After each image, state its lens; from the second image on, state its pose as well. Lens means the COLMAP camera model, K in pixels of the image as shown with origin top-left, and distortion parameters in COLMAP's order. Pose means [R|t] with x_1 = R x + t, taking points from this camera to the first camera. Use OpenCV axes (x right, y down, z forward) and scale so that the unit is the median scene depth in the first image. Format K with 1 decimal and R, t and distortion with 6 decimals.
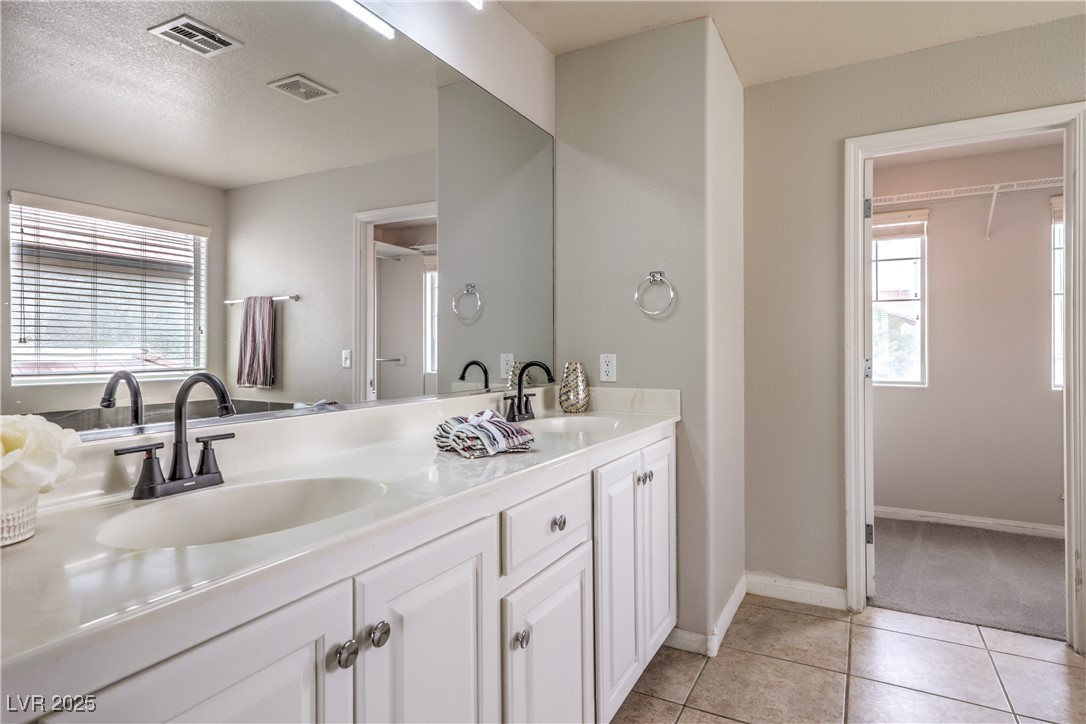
lens RADIAL K [[601.5, 0, 544.1], [0, 601.5, 351.5], [0, 0, 1]] dist [0.002117, -0.000095]
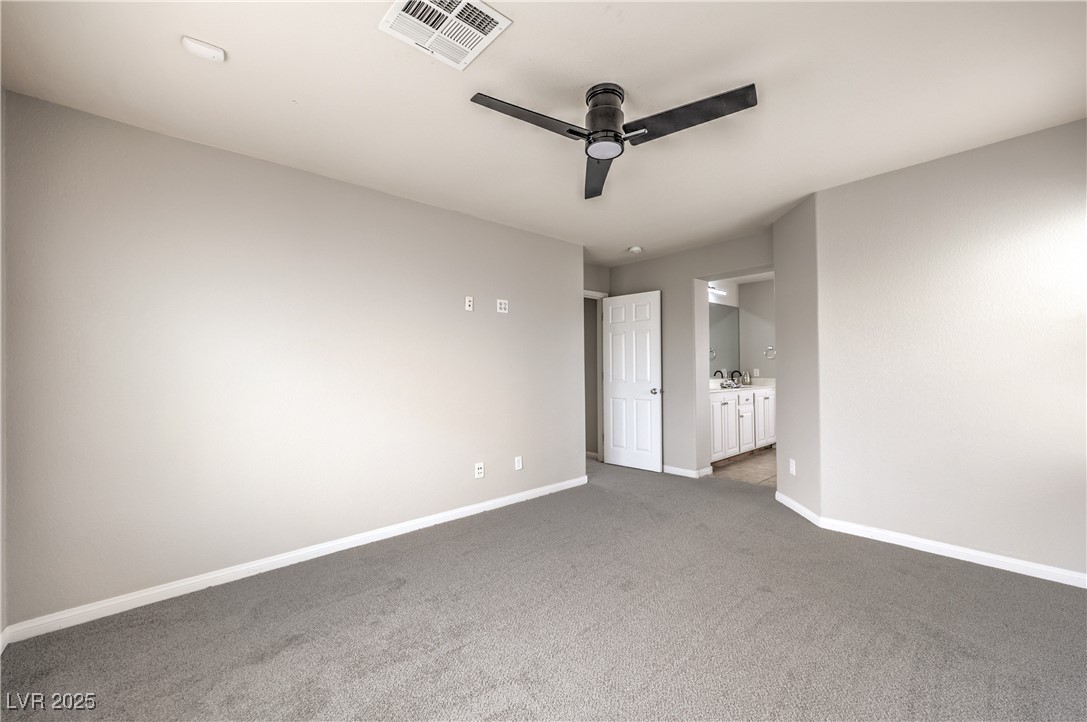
lens RADIAL K [[442.6, 0, 540.1], [0, 442.6, 355.6], [0, 0, 1]] dist [0.003793, 0.000922]
pose [[0.942067, -0.011278, -0.335234, -0.246702], [0.003495, 0.999710, -0.023810, -0.018564], [0.335406, 0.021259, 0.941834, -2.131808]]
